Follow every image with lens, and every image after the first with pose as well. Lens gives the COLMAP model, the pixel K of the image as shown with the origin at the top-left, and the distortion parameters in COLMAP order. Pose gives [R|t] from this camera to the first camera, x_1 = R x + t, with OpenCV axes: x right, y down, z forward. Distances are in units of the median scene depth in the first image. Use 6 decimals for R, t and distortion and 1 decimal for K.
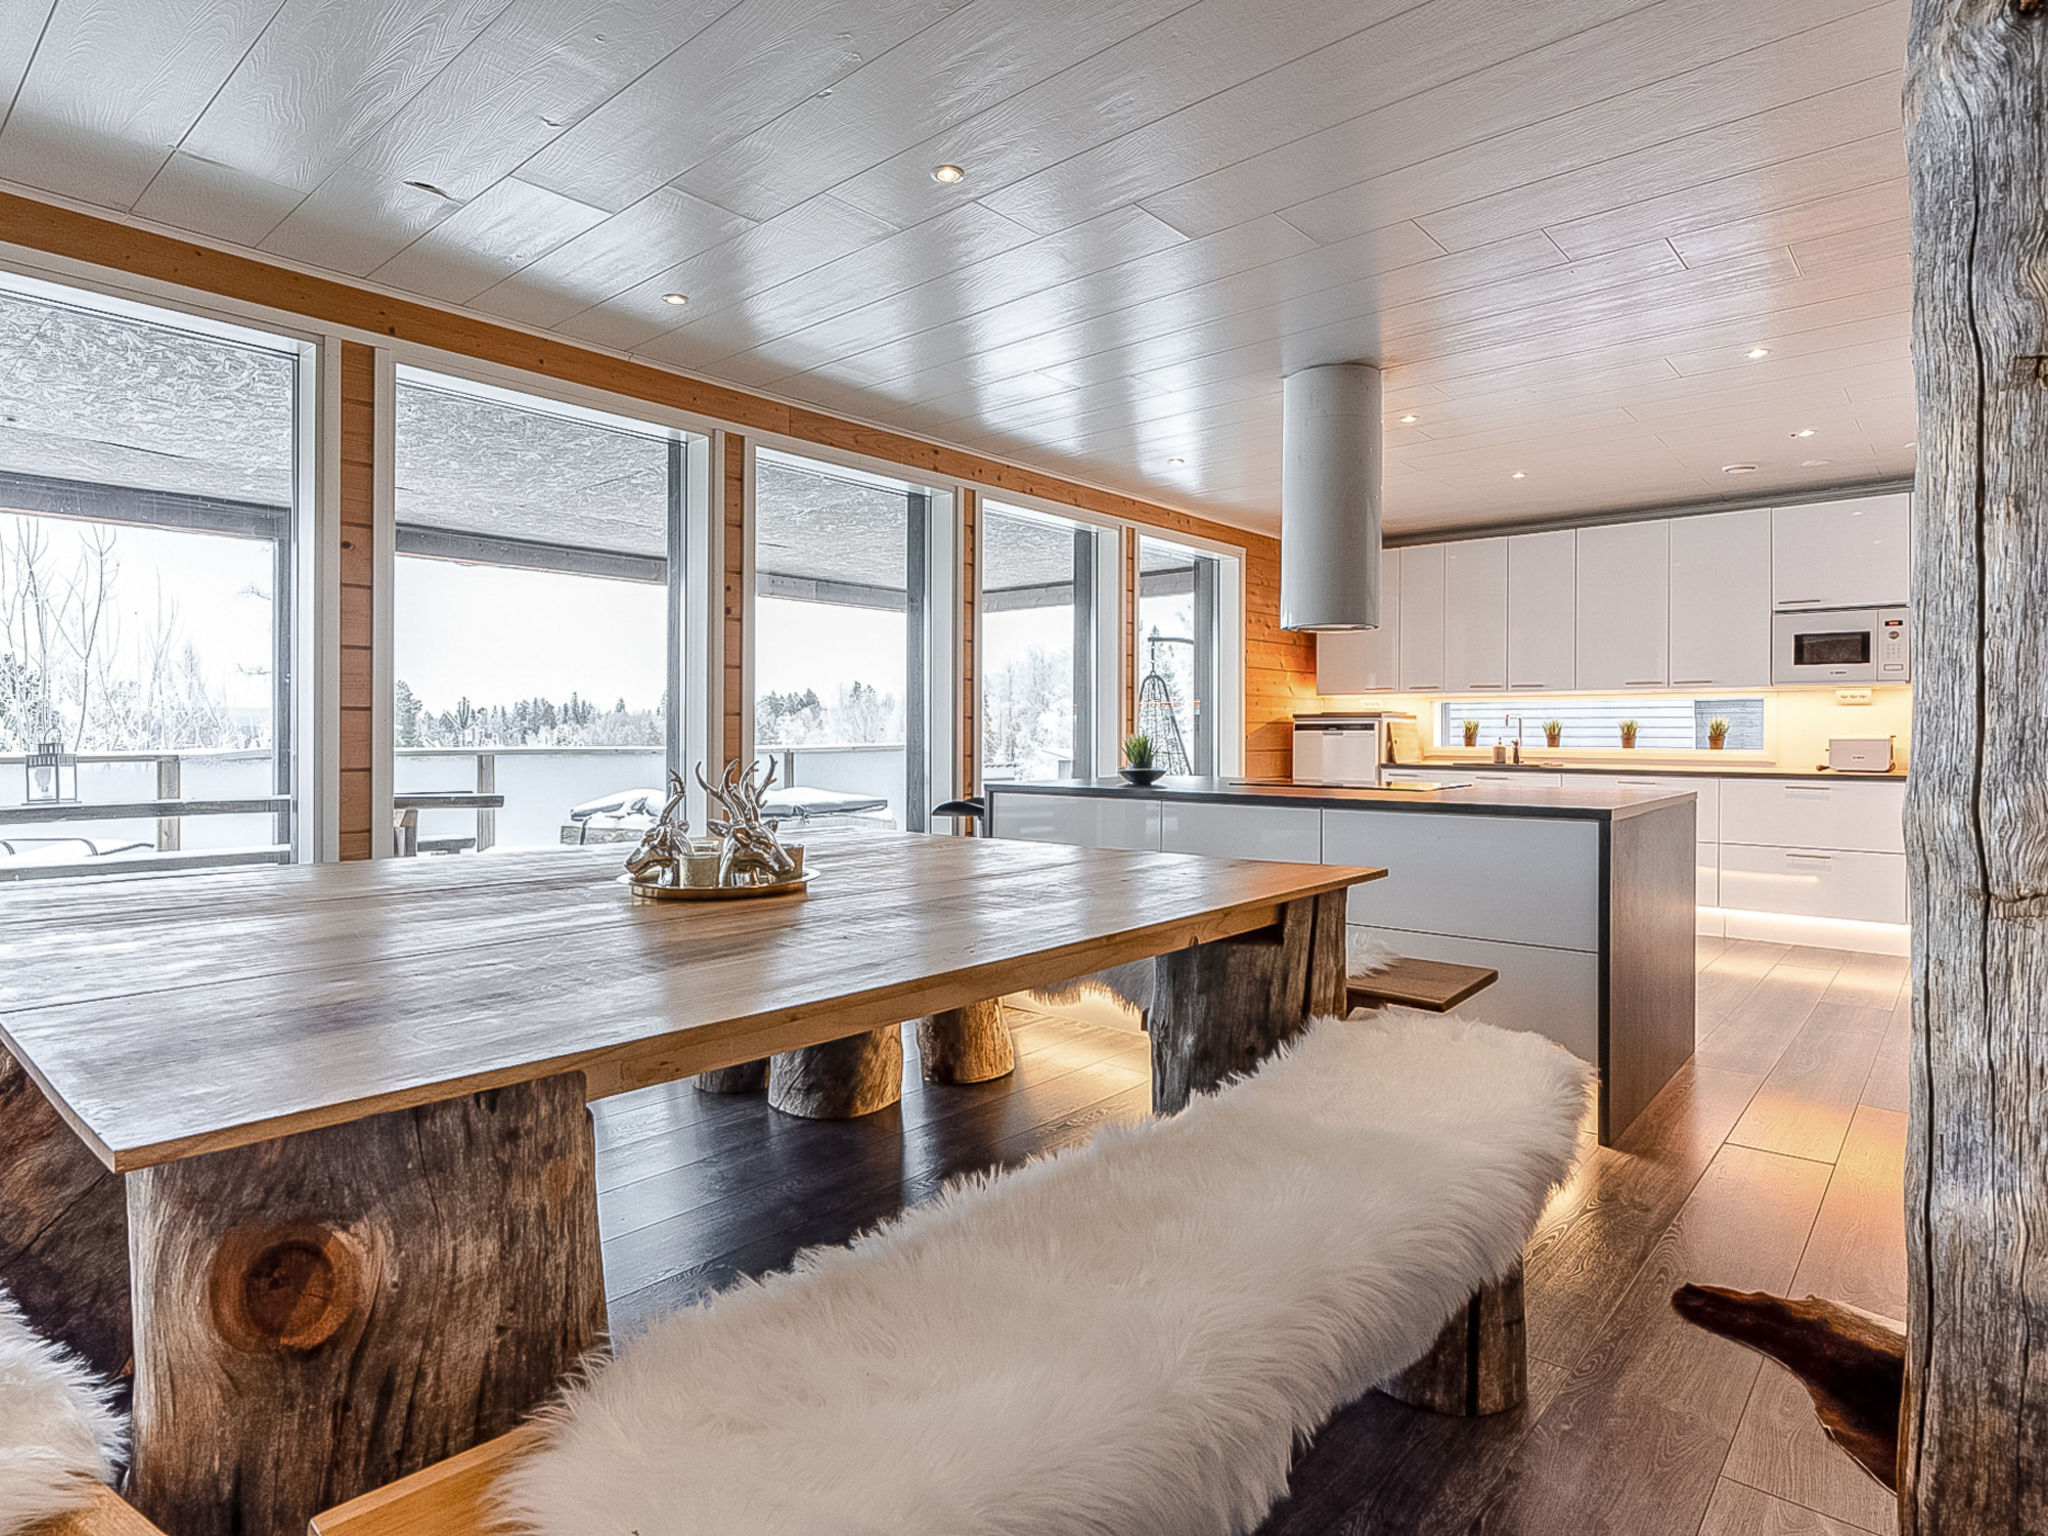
lens RADIAL K [[1133.0, 0, 1031.0], [0, 1133.0, 758.8], [0, 0, 1]] dist [0.013866, 0.000710]
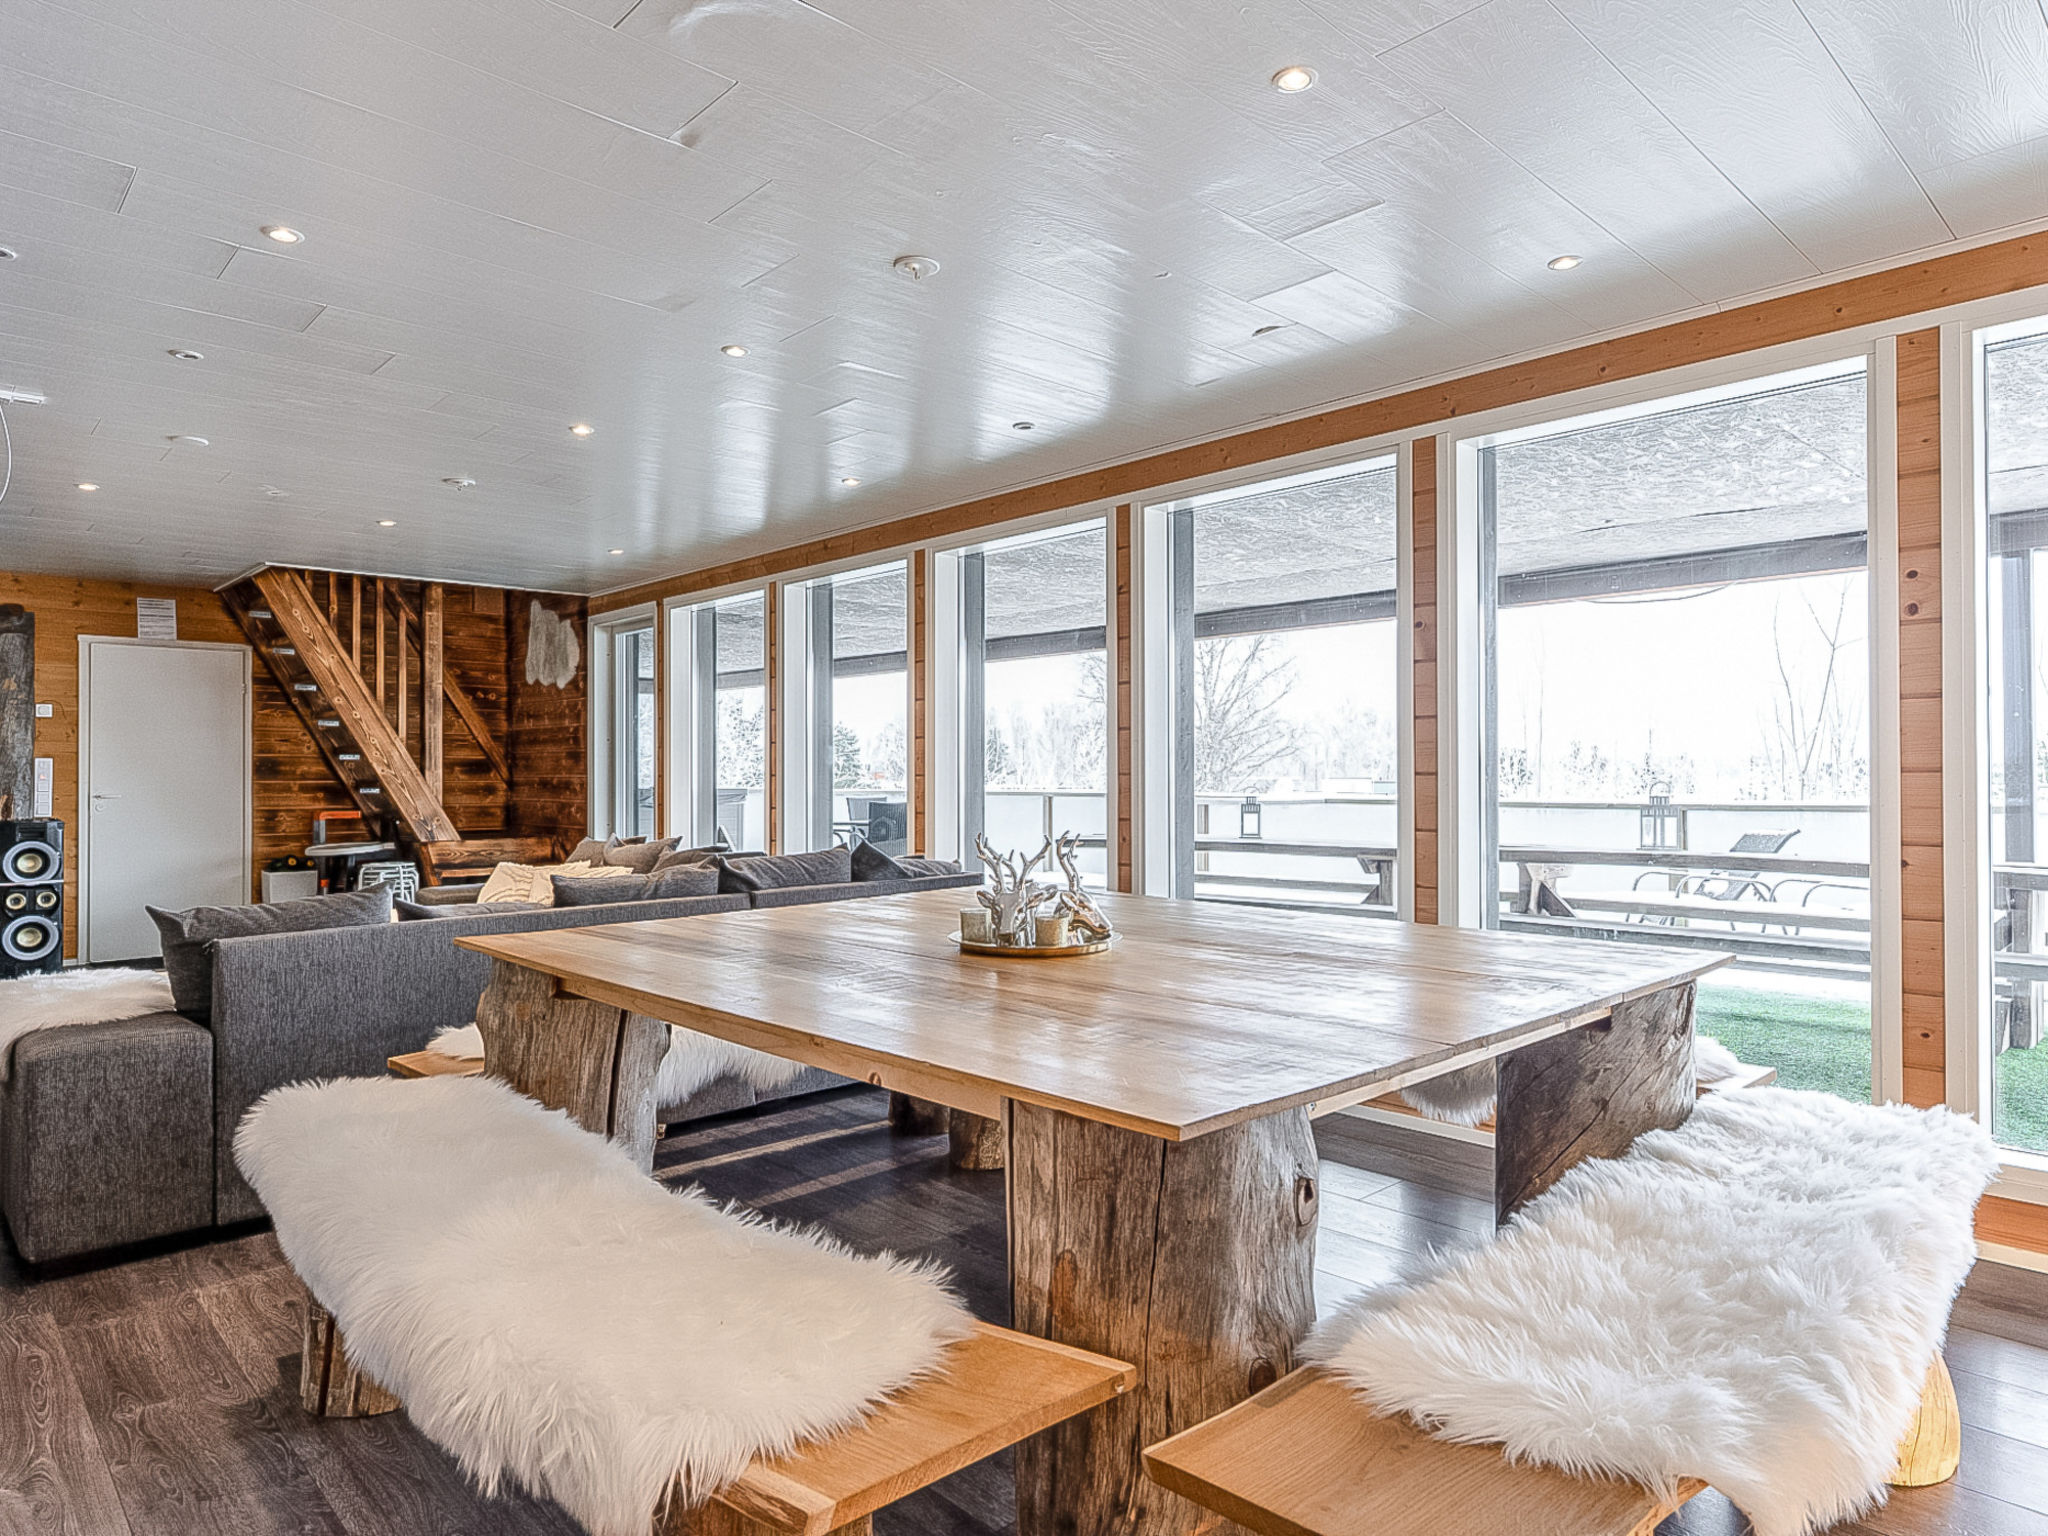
lens RADIAL K [[1223.5, 0, 1028.3], [0, 1223.5, 770.1], [0, 0, 1]] dist [-0.004603, -0.000248]
pose [[-0.099375, -0.011103, -0.994988, 5.538722], [-0.026373, 0.999616, -0.008521, -0.185504], [0.994700, 0.025394, -0.099630, 6.583221]]
